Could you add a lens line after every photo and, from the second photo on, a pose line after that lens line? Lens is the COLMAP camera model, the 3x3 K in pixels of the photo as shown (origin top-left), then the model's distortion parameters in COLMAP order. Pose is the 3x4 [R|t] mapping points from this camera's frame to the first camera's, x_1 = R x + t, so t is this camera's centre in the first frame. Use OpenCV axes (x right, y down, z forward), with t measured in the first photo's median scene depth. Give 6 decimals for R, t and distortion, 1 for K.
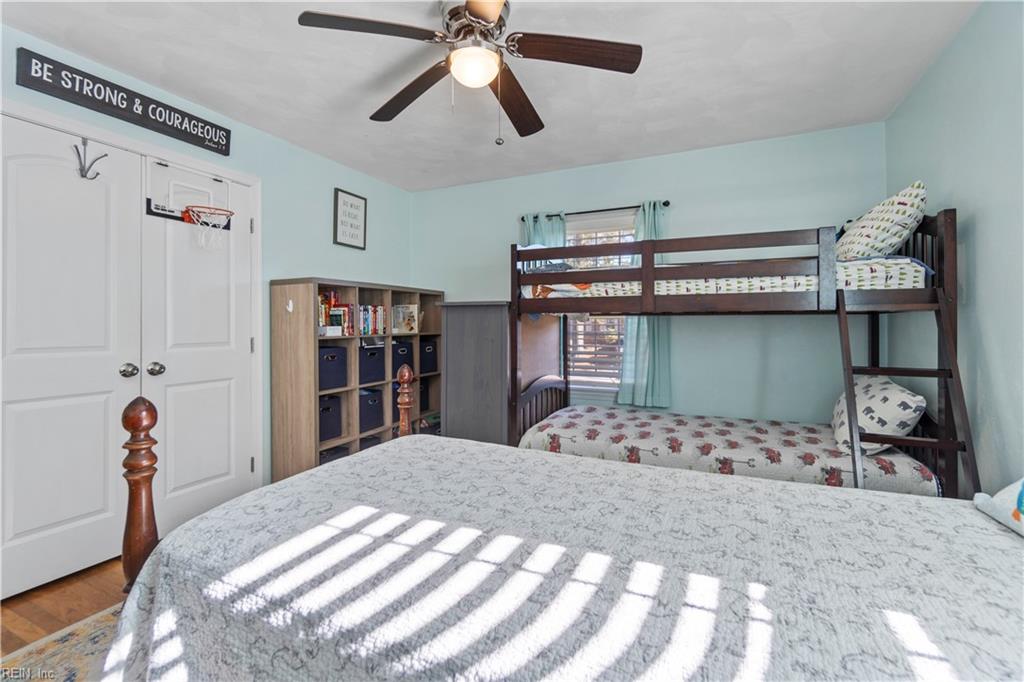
lens RADIAL K [[459.6, 0, 507.6], [0, 459.6, 326.7], [0, 0, 1]] dist [0.000115, 0.000137]
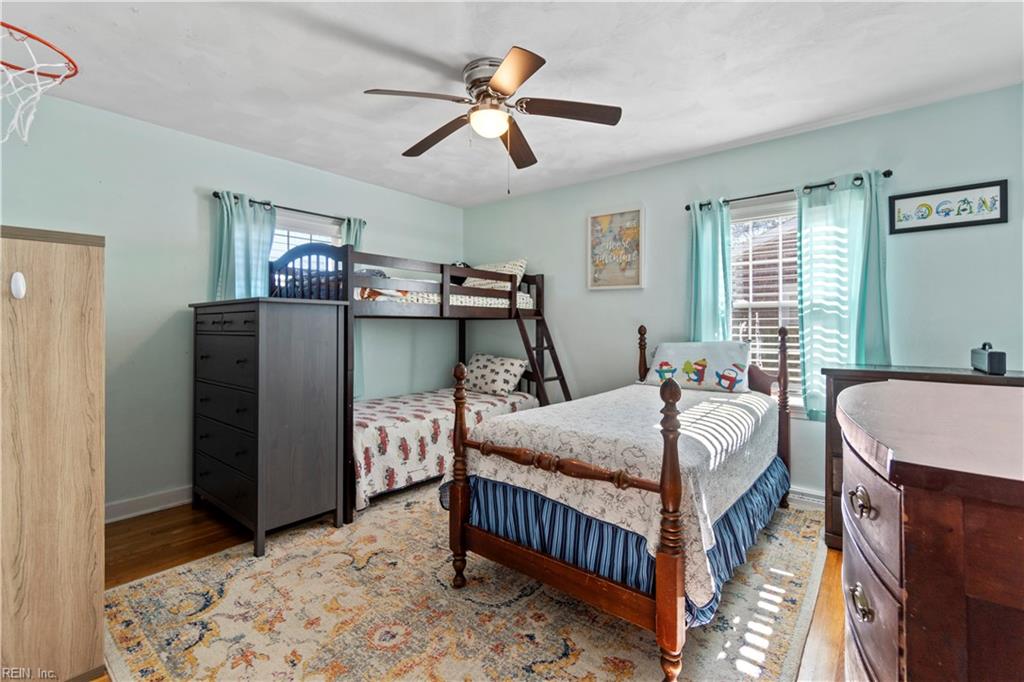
lens RADIAL K [[459.6, 0, 507.6], [0, 459.6, 326.7], [0, 0, 1]] dist [0.000115, 0.000137]
pose [[0.247729, -0.000504, 0.968829, -1.082776], [0.004170, 0.999991, -0.000546, -0.001214], [-0.968820, 0.004175, 0.247729, 0.535793]]
